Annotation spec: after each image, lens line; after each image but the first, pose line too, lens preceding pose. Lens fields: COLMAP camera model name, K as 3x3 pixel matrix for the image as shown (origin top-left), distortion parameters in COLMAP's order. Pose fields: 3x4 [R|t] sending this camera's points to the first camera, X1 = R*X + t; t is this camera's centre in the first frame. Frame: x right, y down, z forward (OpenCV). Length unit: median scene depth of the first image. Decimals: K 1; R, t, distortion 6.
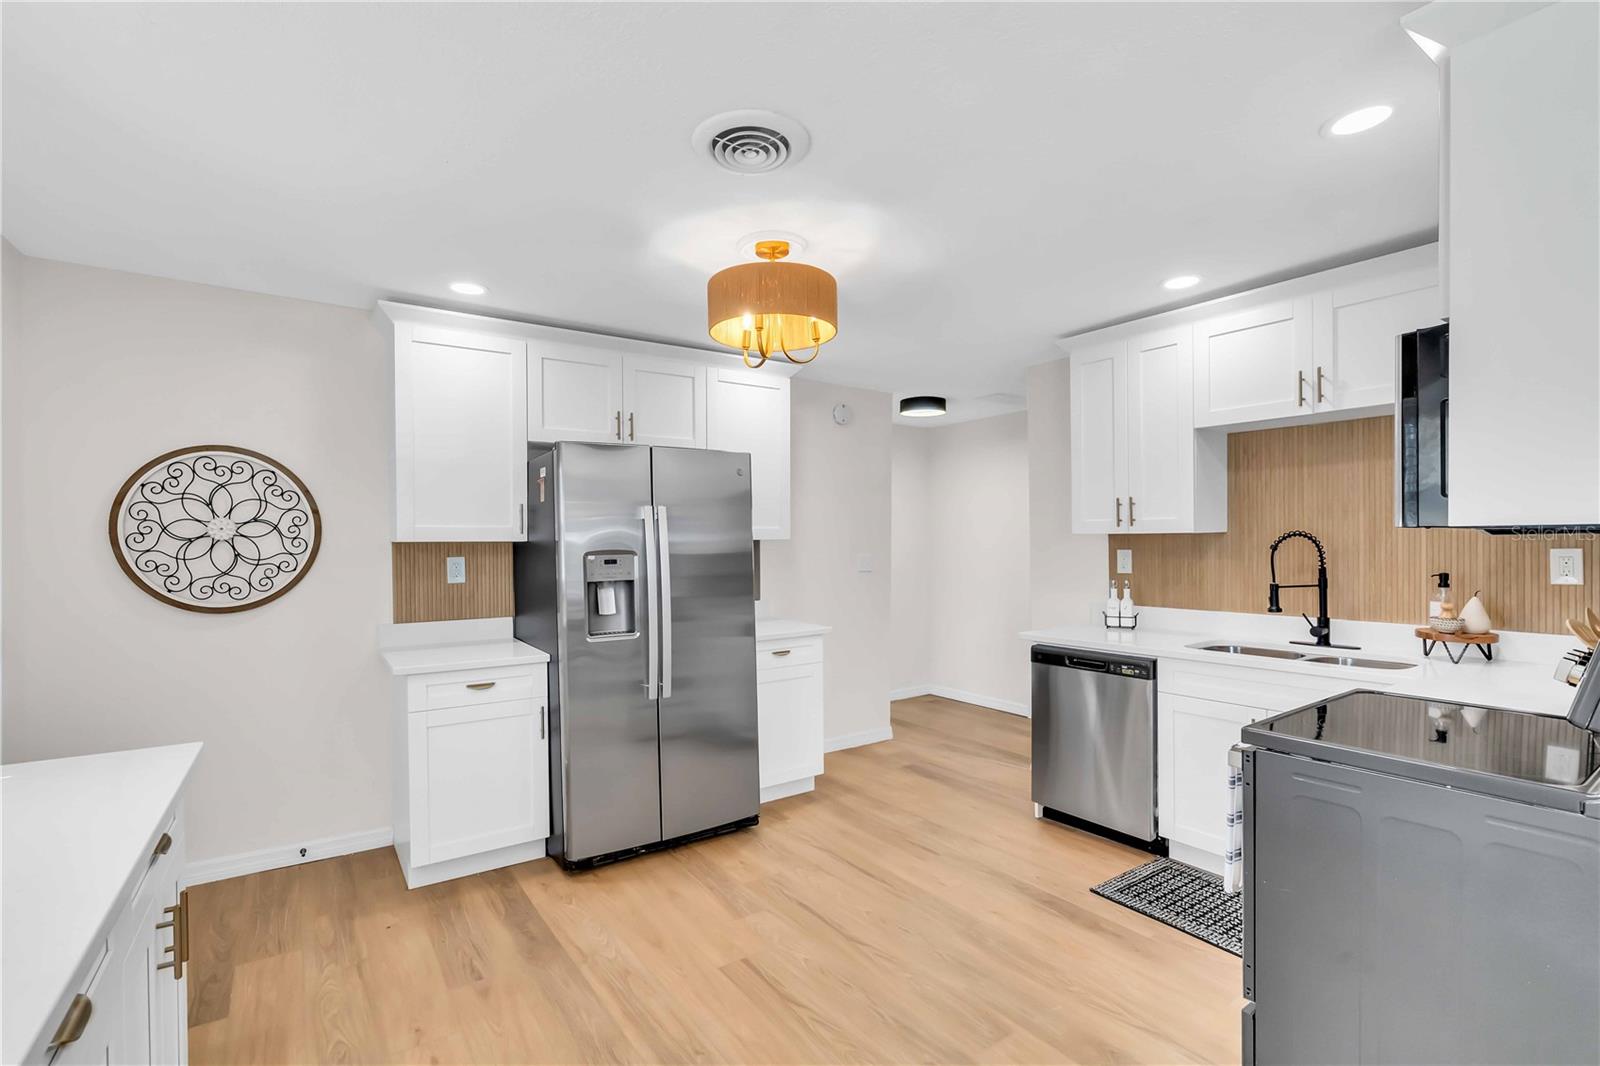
lens RADIAL K [[733.3, 0, 800.3], [0, 733.3, 552.1], [0, 0, 1]] dist [-0.000240, 0.000139]
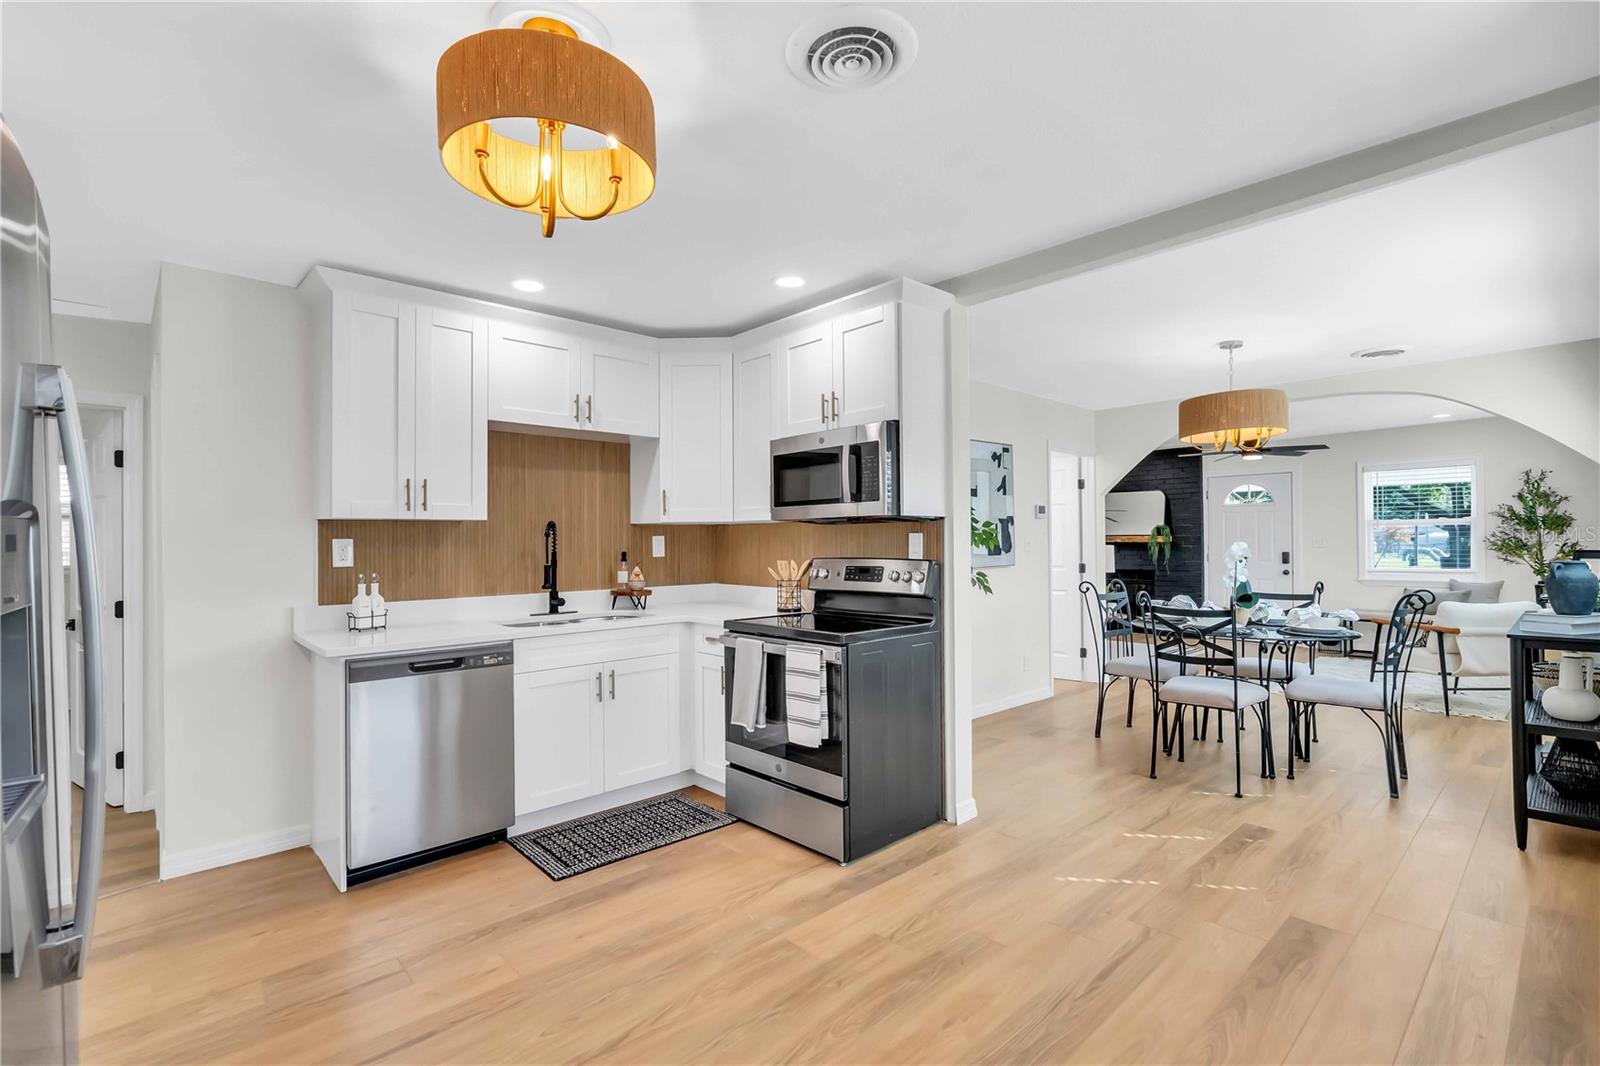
lens RADIAL K [[731.2, 0, 799.0], [0, 731.2, 526.8], [0, 0, 1]] dist [-0.007632, 0.000251]
pose [[-0.139823, 0.027804, 0.989786, -0.652480], [0.022943, 0.999428, -0.024834, 0.022314], [-0.989911, 0.019236, -0.140381, 0.842731]]
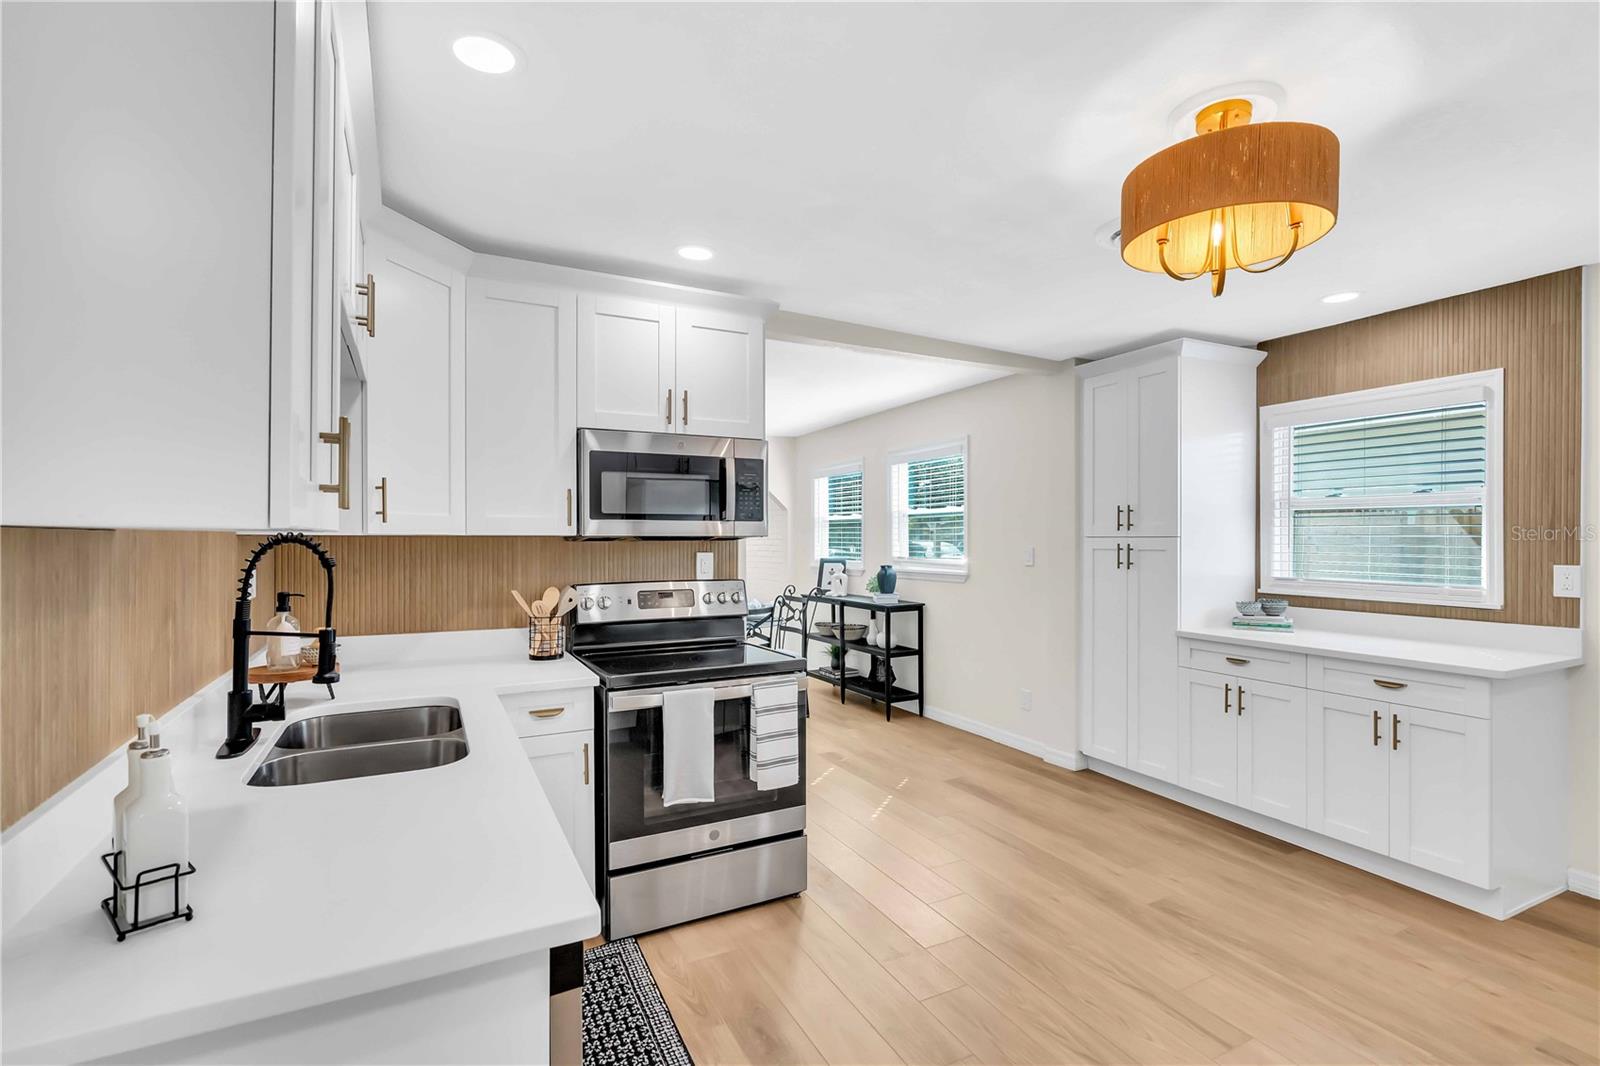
lens RADIAL K [[733.8, 0, 802.6], [0, 733.8, 537.8], [0, 0, 1]] dist [0.000708, 0.000504]
pose [[-0.992306, 0.011055, 0.123312, 0.259638], [0.012410, 0.999871, 0.010225, -0.028664], [-0.123183, 0.011677, -0.992315, 1.661788]]
